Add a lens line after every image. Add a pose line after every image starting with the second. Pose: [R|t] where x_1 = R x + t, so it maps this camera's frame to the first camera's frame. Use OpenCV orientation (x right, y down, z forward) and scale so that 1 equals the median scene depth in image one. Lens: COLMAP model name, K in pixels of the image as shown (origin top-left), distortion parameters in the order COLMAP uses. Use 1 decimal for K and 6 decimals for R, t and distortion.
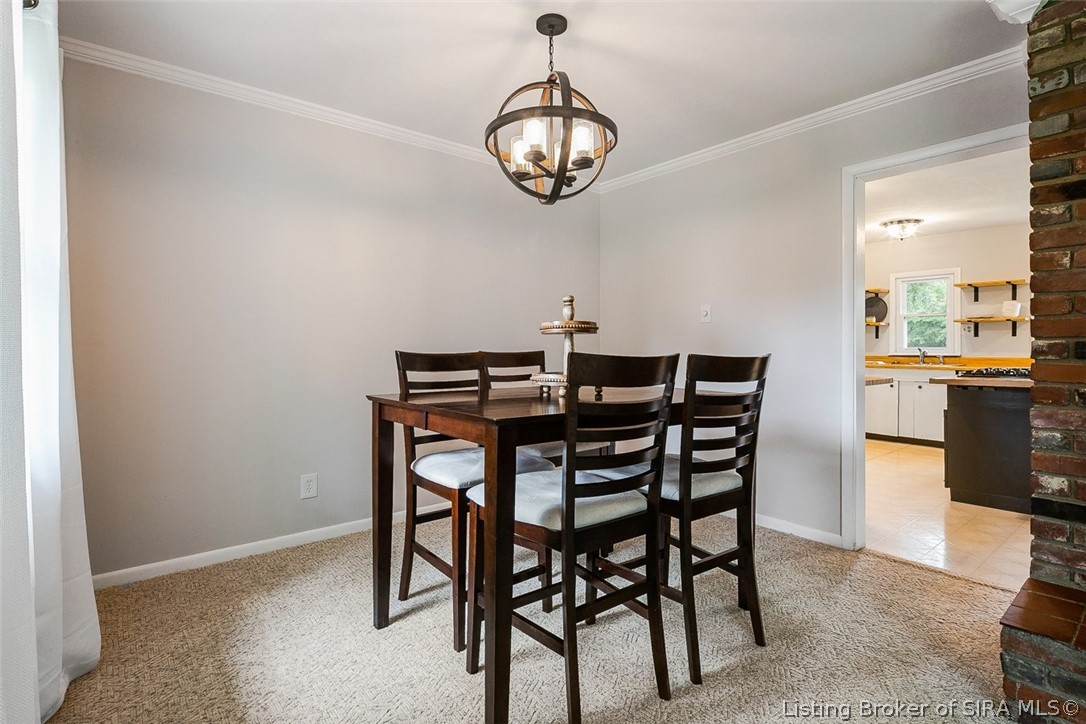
lens RADIAL K [[554.7, 0, 543.0], [0, 554.7, 362.0], [0, 0, 1]] dist [-0.000002, -0.000044]
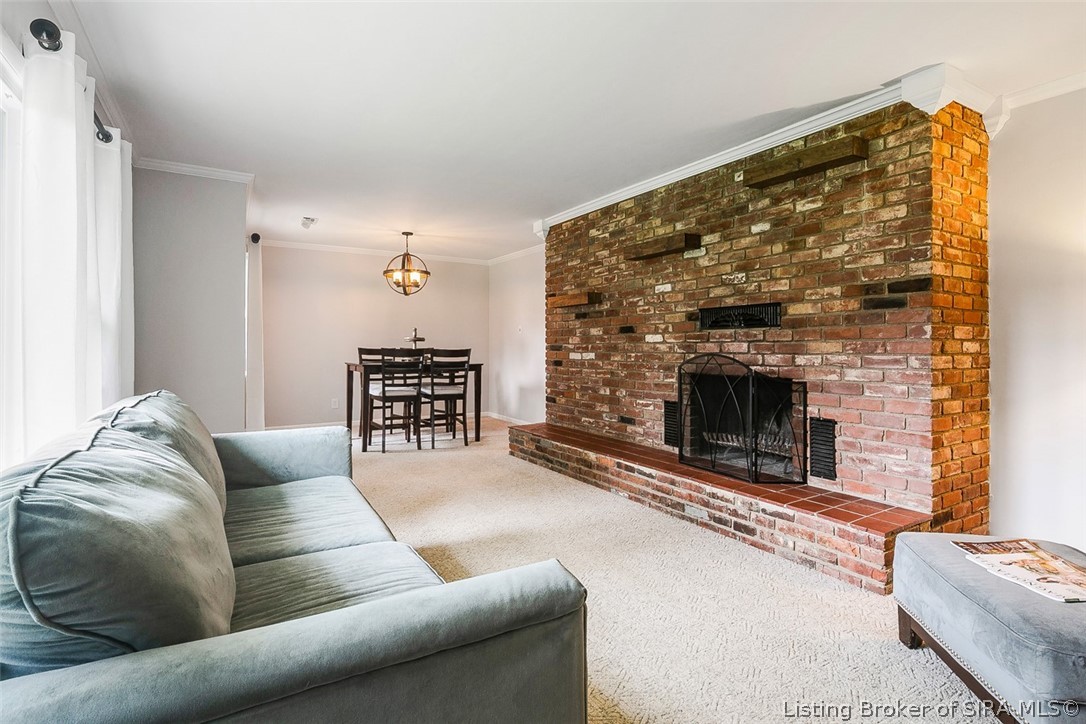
lens RADIAL K [[527.3, 0, 540.6], [0, 527.3, 343.9], [0, 0, 1]] dist [-0.001090, -0.000436]
pose [[0.988809, -0.001332, -0.149181, 1.109406], [-0.001738, 0.999789, -0.020448, 0.014994], [0.149177, 0.020479, 0.988598, -1.602490]]
